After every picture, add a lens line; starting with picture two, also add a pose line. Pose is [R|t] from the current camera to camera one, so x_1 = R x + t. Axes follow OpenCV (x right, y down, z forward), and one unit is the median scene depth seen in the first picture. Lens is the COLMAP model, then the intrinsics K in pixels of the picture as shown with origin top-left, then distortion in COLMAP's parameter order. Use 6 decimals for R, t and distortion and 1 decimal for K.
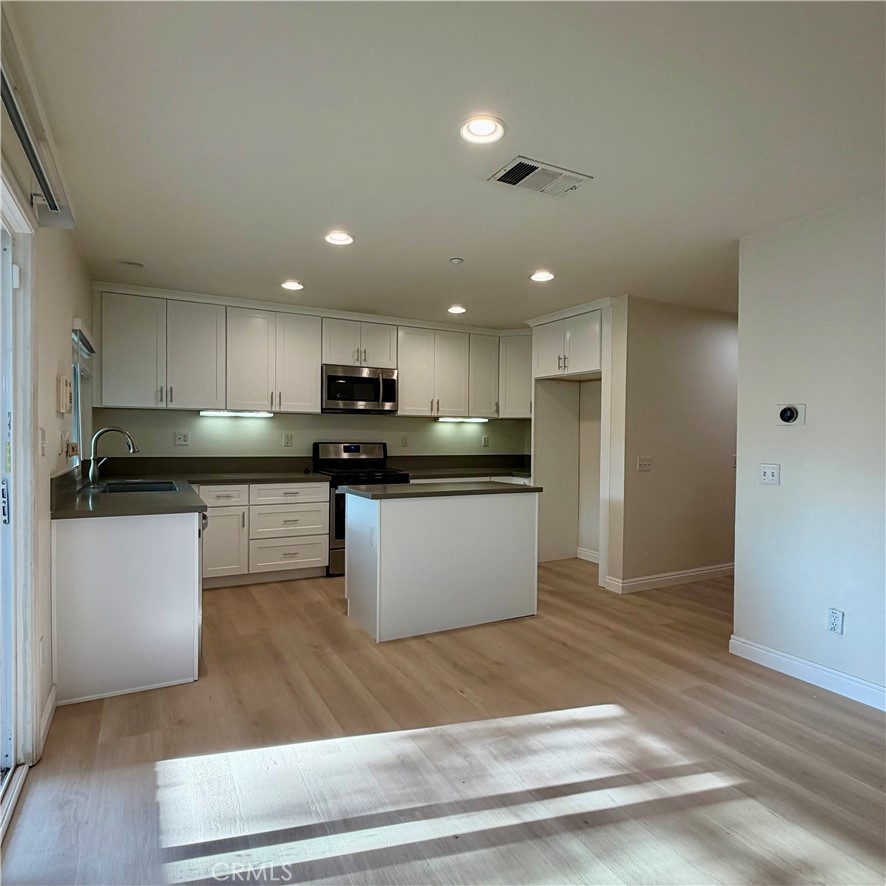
lens RADIAL K [[551.9, 0, 442.4], [0, 551.9, 443.0], [0, 0, 1]] dist [0.001323, -0.001147]
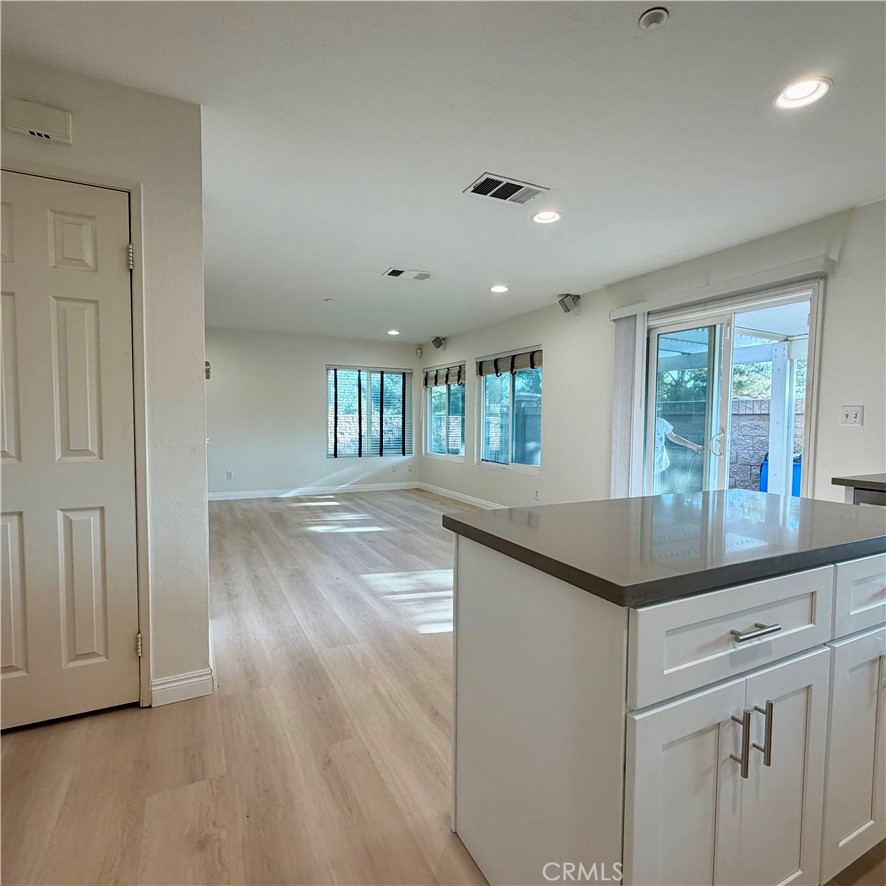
lens RADIAL K [[504.3, 0, 447.4], [0, 504.3, 444.5], [0, 0, 1]] dist [0.009505, -0.000281]
pose [[-0.999726, -0.019623, 0.012764, 0.257403], [-0.018861, 0.998179, 0.057297, 0.014508], [-0.013865, 0.057041, -0.998276, 1.972472]]
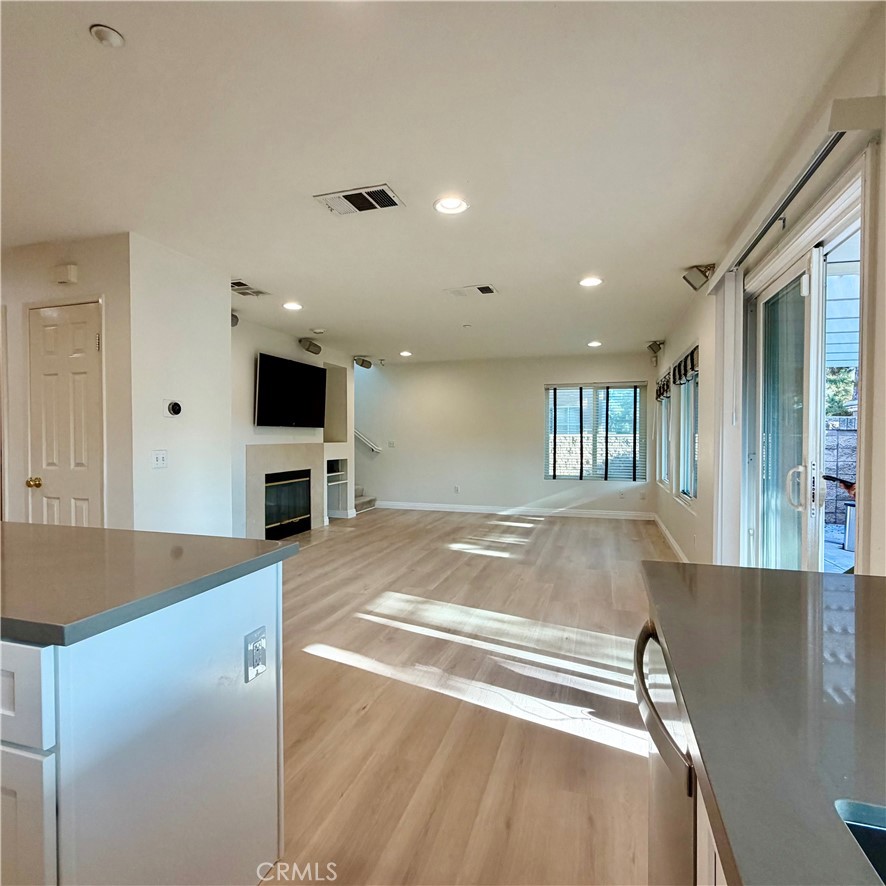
lens RADIAL K [[504.3, 0, 446.2], [0, 504.3, 444.3], [0, 0, 1]] dist [0.009505, -0.000281]
pose [[-0.703079, -0.021039, 0.710801, -0.646744], [-0.001275, 0.999598, 0.028327, -0.005725], [-0.711111, 0.019010, -0.702823, 1.492148]]
